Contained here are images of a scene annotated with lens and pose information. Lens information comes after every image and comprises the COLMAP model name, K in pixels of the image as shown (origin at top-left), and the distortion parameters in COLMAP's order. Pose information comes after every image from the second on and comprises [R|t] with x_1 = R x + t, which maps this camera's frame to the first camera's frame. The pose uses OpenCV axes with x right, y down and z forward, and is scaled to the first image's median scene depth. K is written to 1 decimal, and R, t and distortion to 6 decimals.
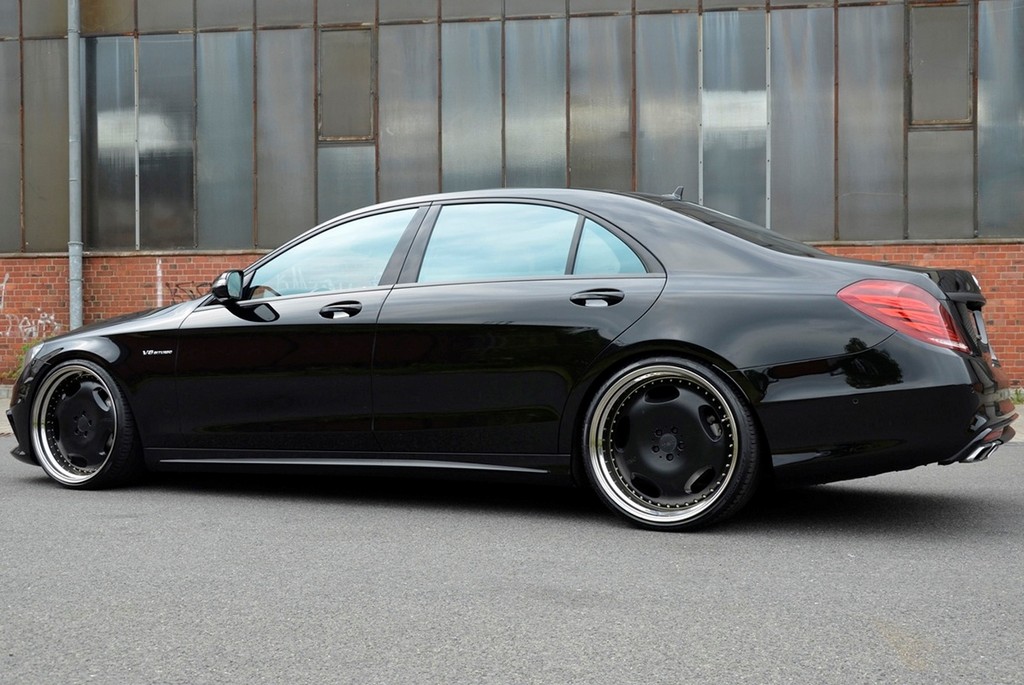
lens RADIAL K [[1126.2, 0, 519.0], [0, 1126.2, 372.1], [0, 0, 1]] dist [-0.041239, 0.062235]
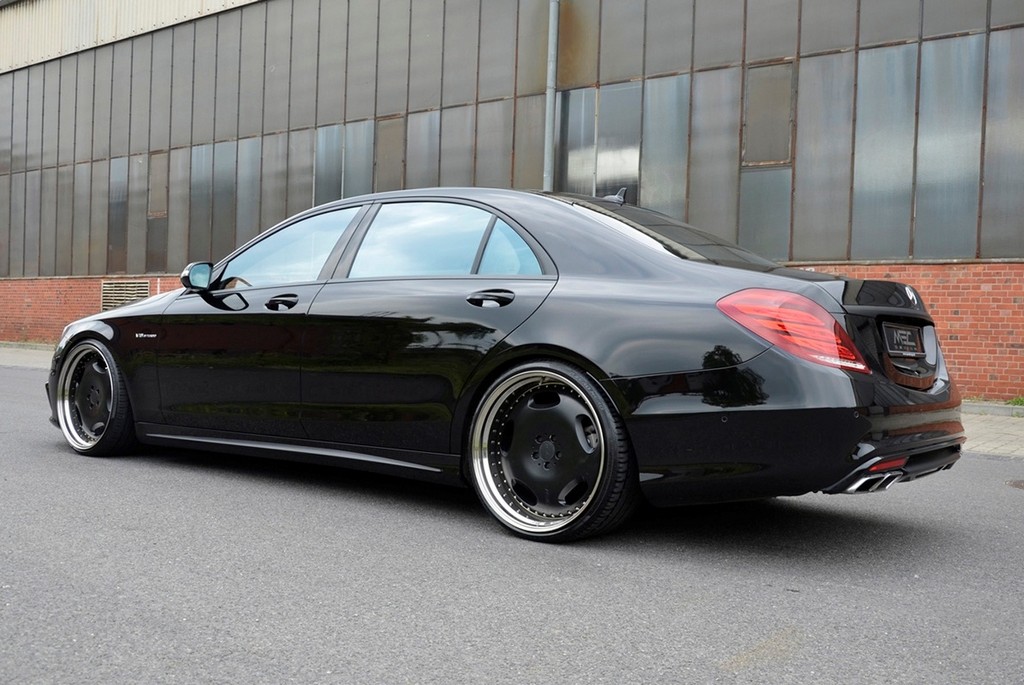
lens RADIAL K [[973.7, 0, 506.2], [0, 973.7, 375.3], [0, 0, 1]] dist [-0.077960, 0.075877]
pose [[0.873809, 0.051248, -0.483561, 0.094193], [-0.049119, 0.998647, 0.017077, -0.002772], [0.483782, 0.008830, 0.875144, 0.045165]]
